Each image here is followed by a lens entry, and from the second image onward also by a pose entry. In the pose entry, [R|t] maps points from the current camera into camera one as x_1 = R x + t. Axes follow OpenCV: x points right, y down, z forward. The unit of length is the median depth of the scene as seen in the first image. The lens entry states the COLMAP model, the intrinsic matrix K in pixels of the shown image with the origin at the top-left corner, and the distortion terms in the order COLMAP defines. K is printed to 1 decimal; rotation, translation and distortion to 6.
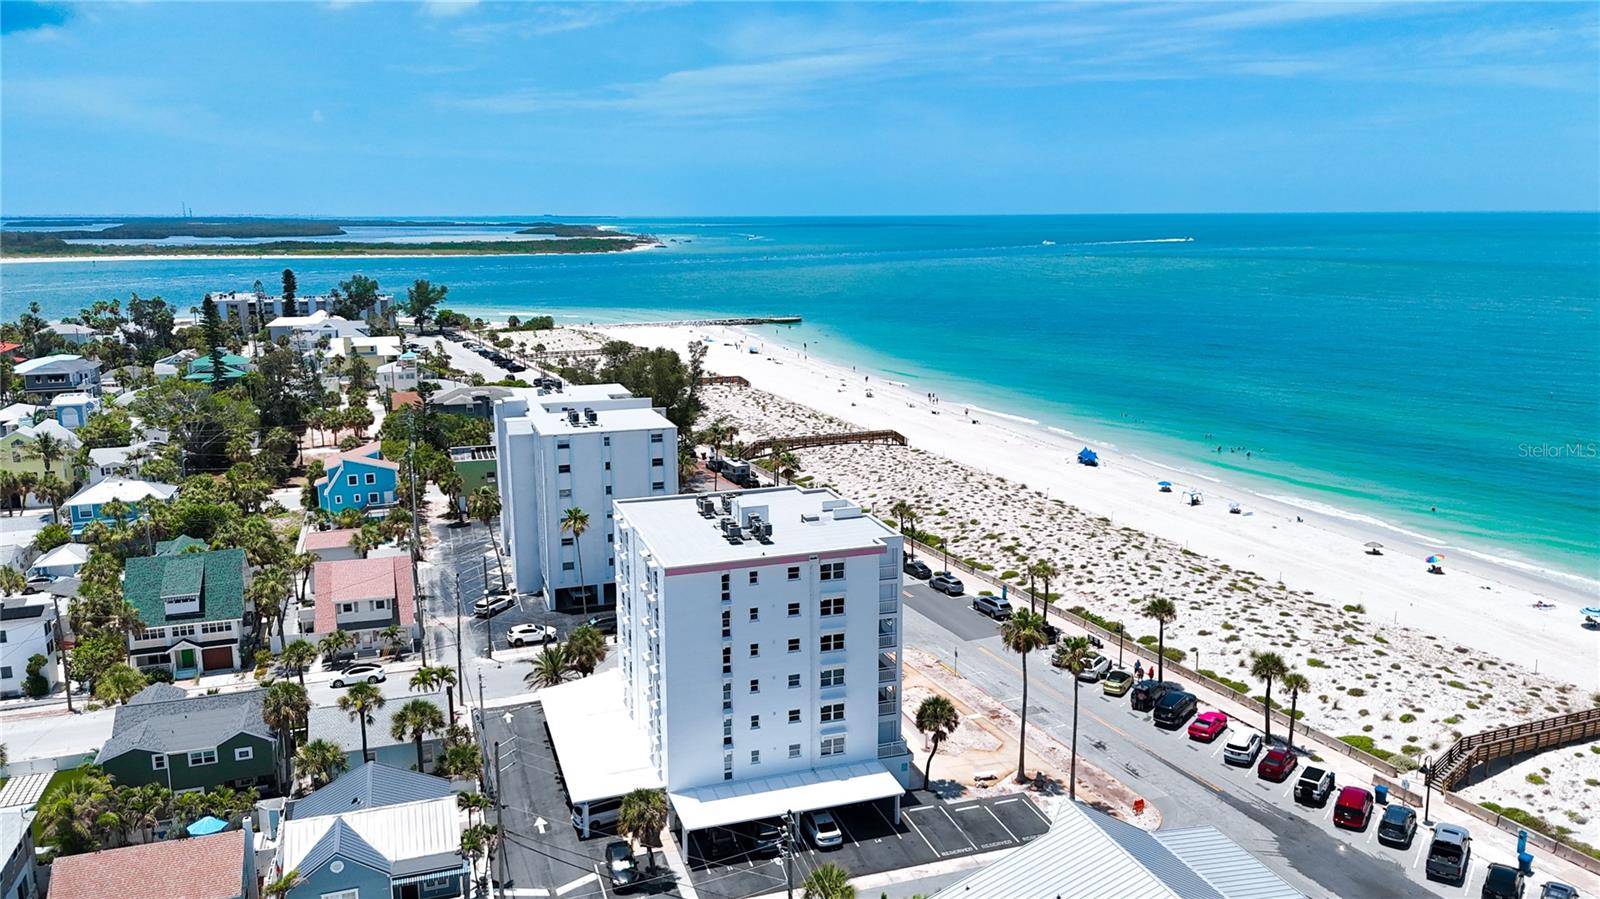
lens RADIAL K [[1180.1, 0, 804.3], [0, 1180.1, 448.7], [0, 0, 1]] dist [0.033270, -0.014515]
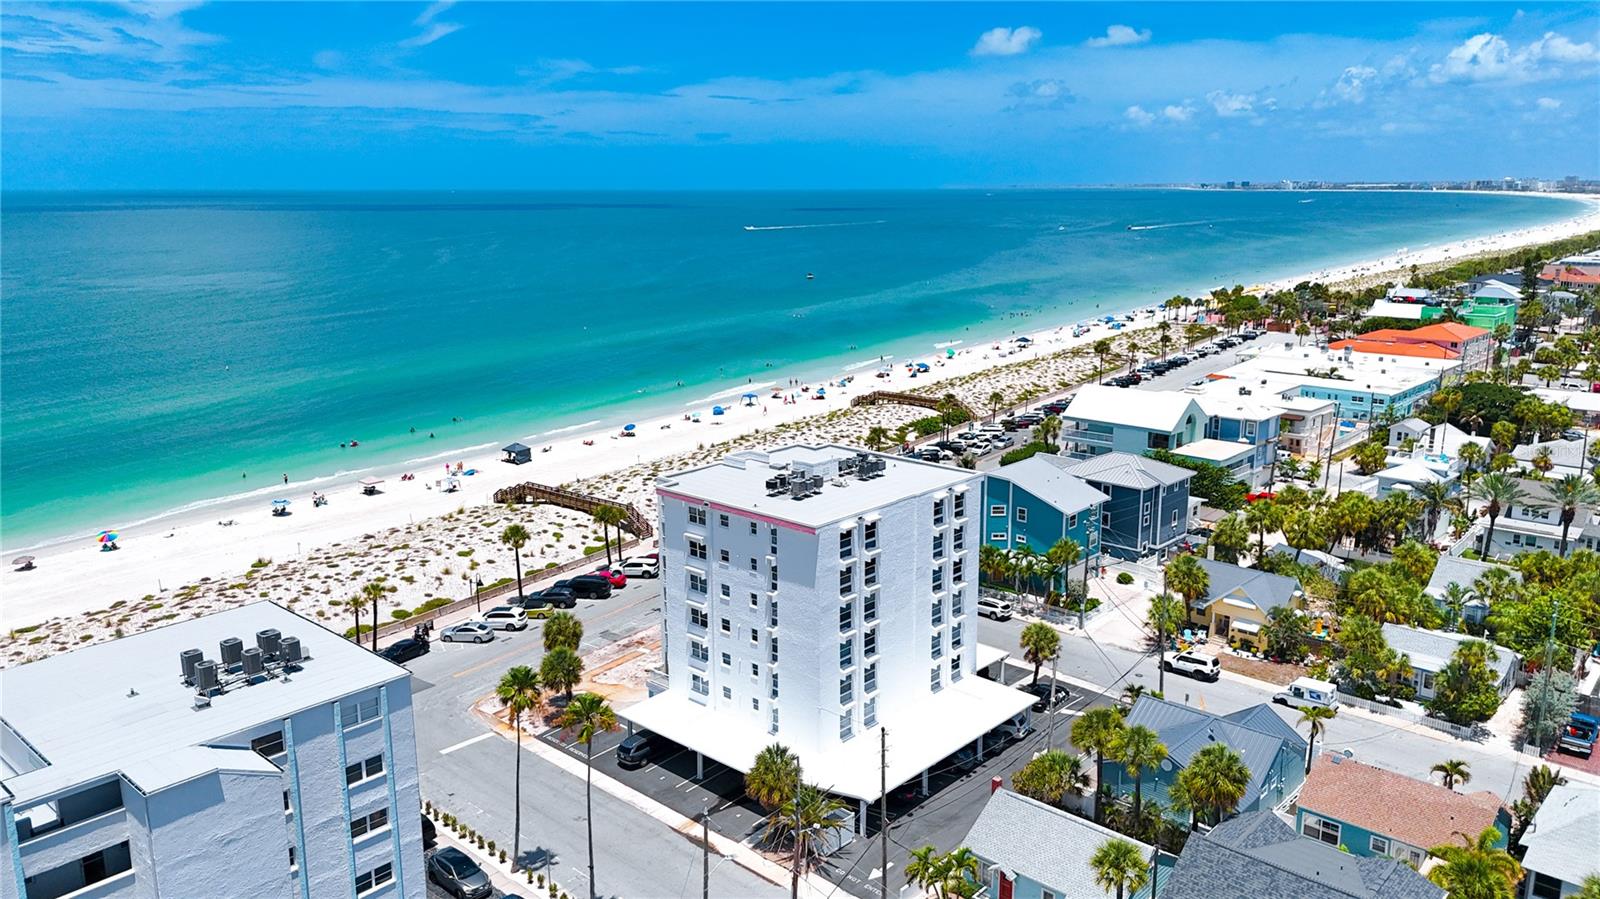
lens RADIAL K [[1180.1, 0, 800.9], [0, 1180.1, 444.4], [0, 0, 1]] dist [0.033270, -0.014515]
pose [[-0.486785, -0.182658, 0.854211, -0.626996], [0.176986, 0.936987, 0.301217, -0.189709], [-0.855404, 0.297811, -0.423783, 0.998220]]
